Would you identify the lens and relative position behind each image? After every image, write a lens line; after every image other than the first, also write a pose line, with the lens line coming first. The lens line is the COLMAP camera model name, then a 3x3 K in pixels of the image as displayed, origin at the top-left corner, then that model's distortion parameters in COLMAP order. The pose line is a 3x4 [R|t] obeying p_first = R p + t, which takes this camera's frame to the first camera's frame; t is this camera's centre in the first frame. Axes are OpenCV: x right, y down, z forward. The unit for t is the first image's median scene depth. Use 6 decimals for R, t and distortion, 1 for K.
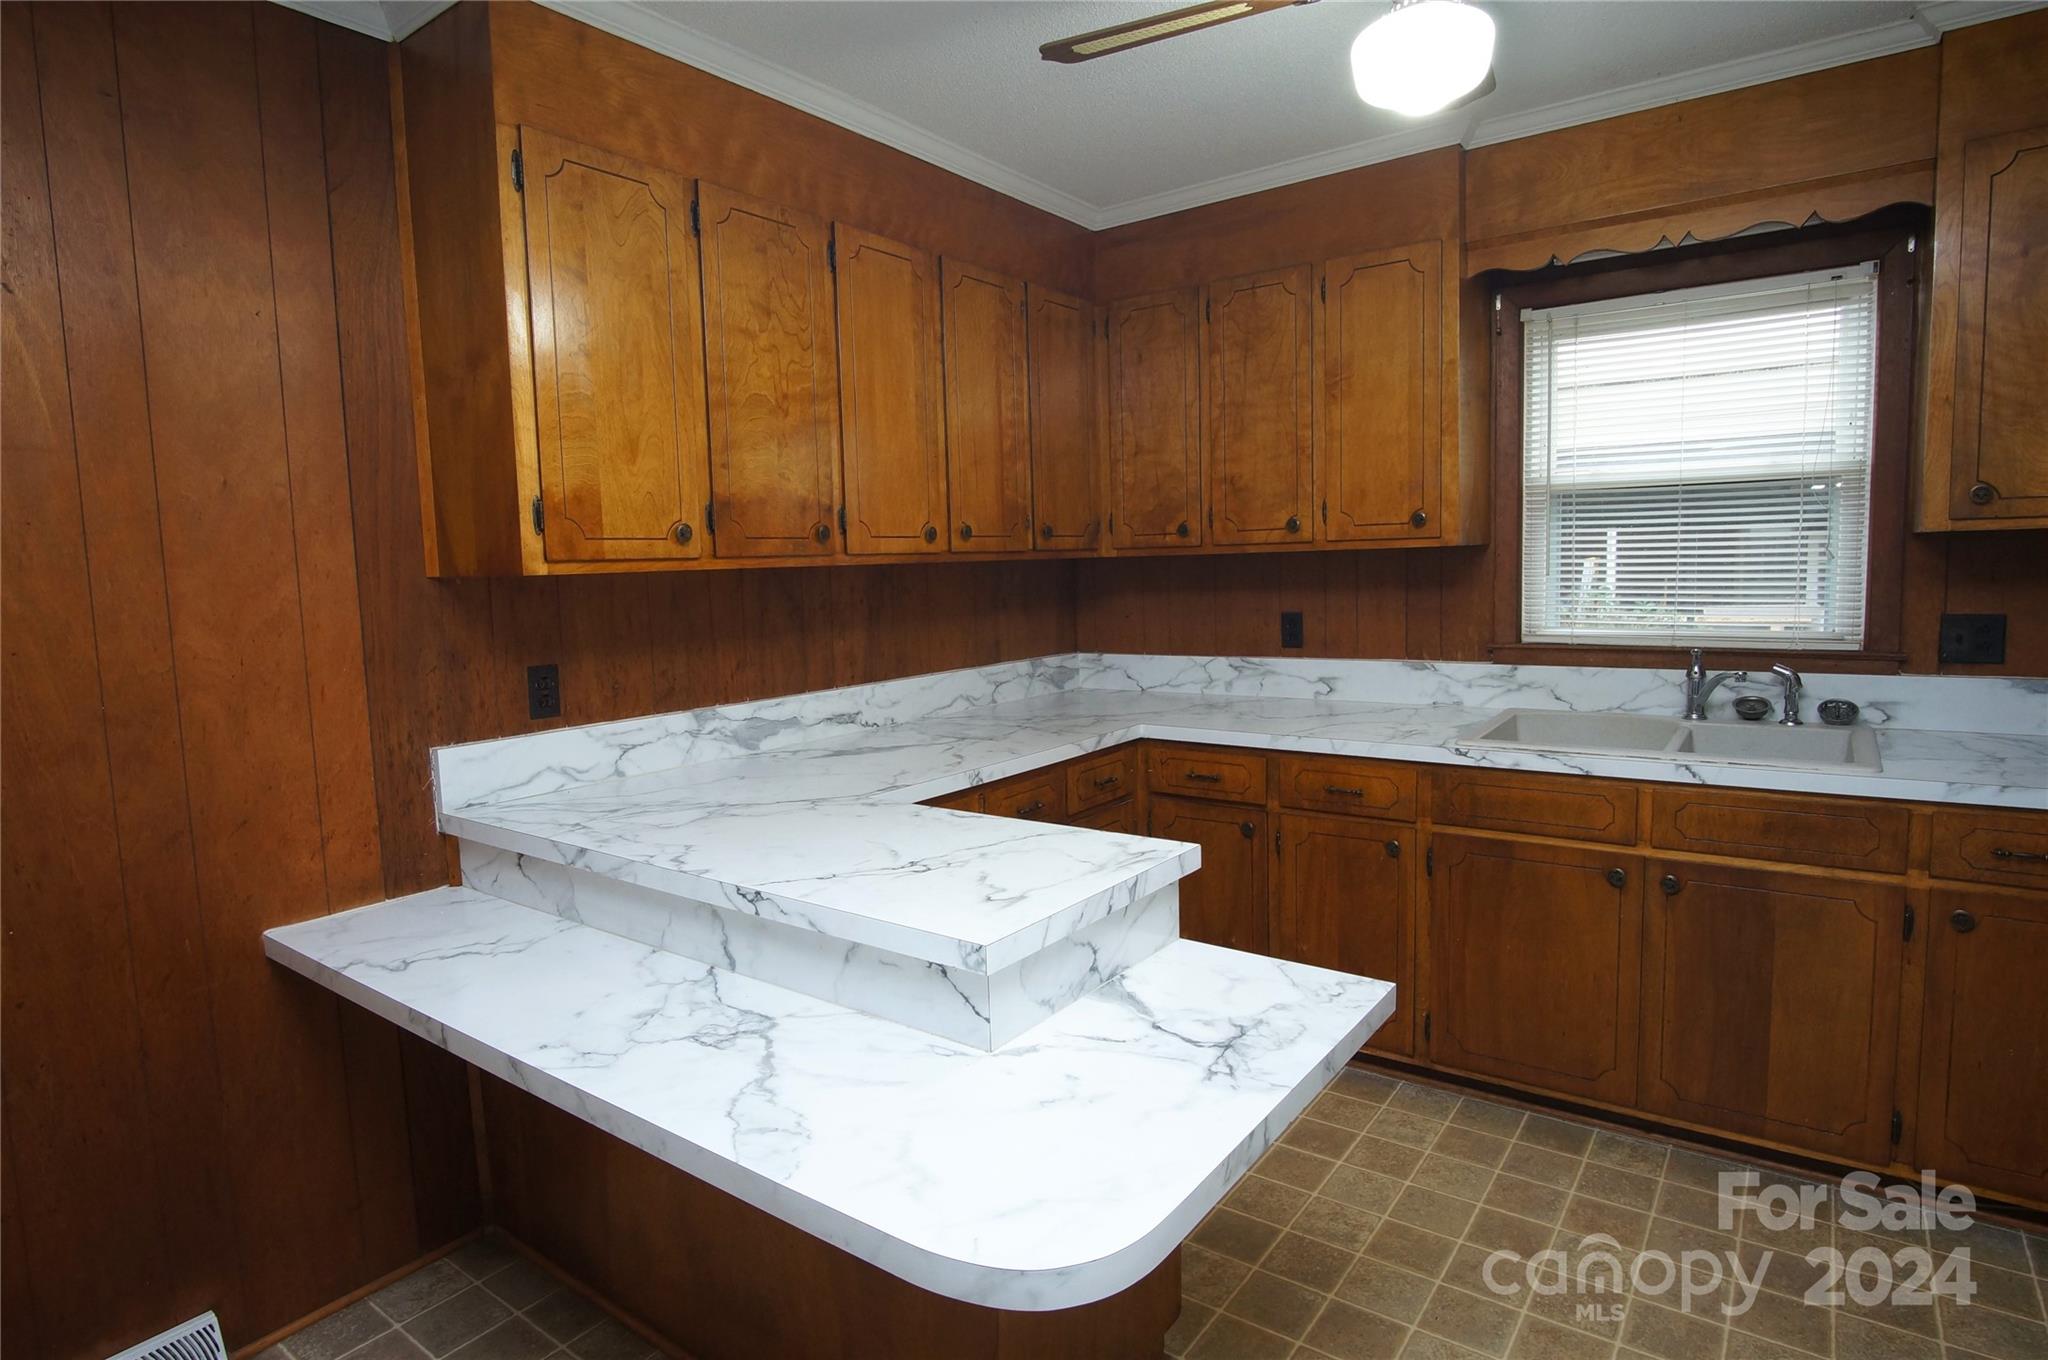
lens RADIAL K [[1104.5, 0, 1017.3], [0, 1104.5, 676.2], [0, 0, 1]] dist [-0.022966, 0.000653]
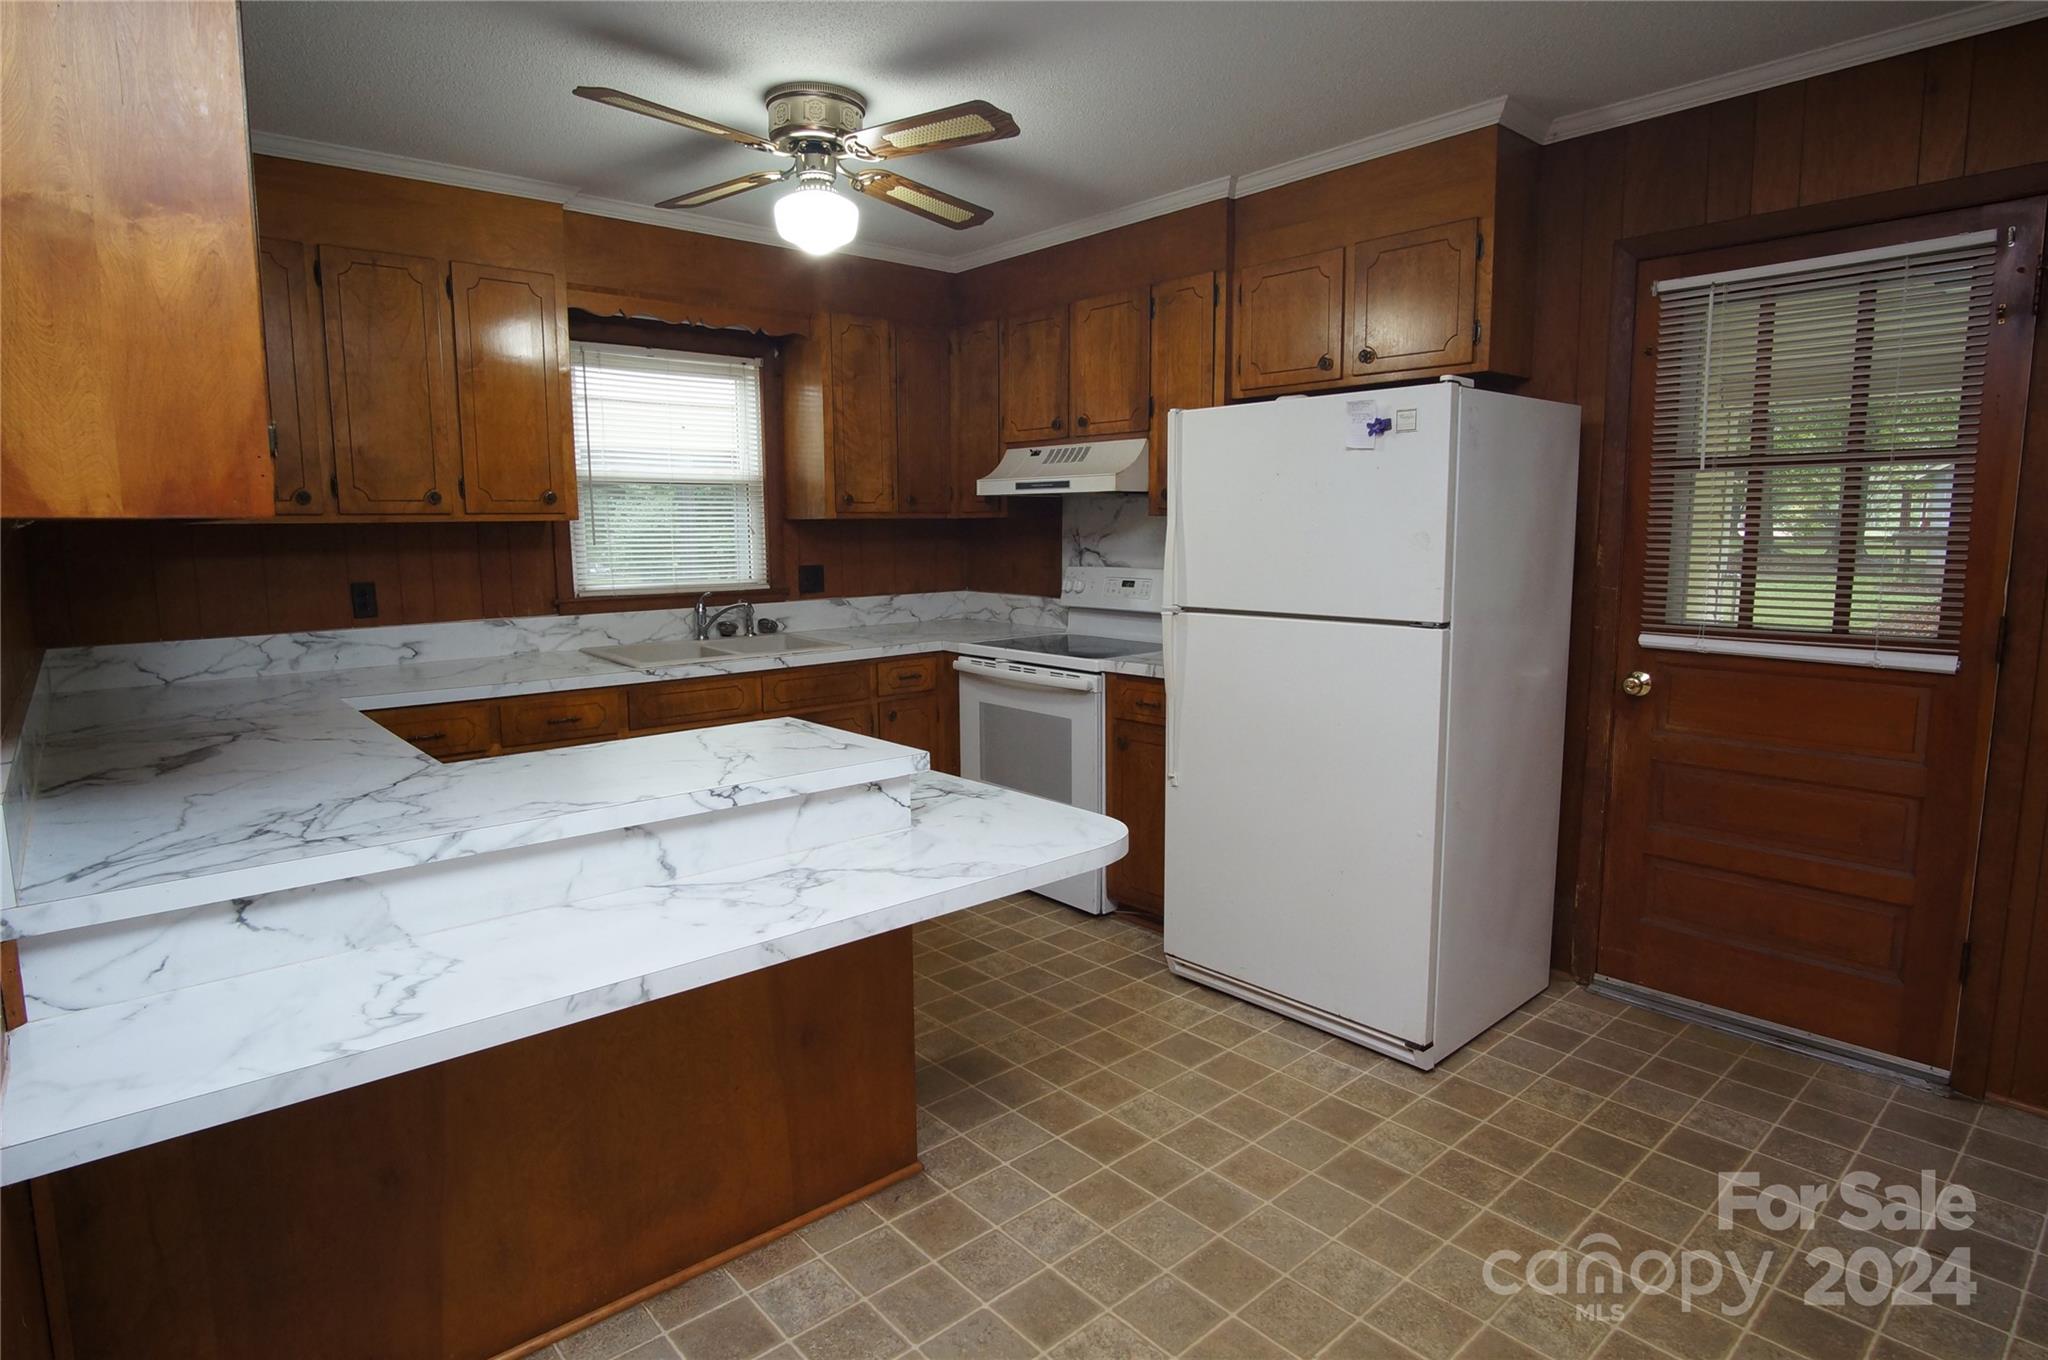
lens RADIAL K [[1104.5, 0, 1018.9], [0, 1104.5, 674.4], [0, 0, 1]] dist [-0.022966, 0.000653]
pose [[0.200485, -0.103853, 0.974177, -0.747920], [0.102641, 0.991120, 0.084536, 0.003082], [-0.974305, 0.083042, 0.209364, 0.245831]]
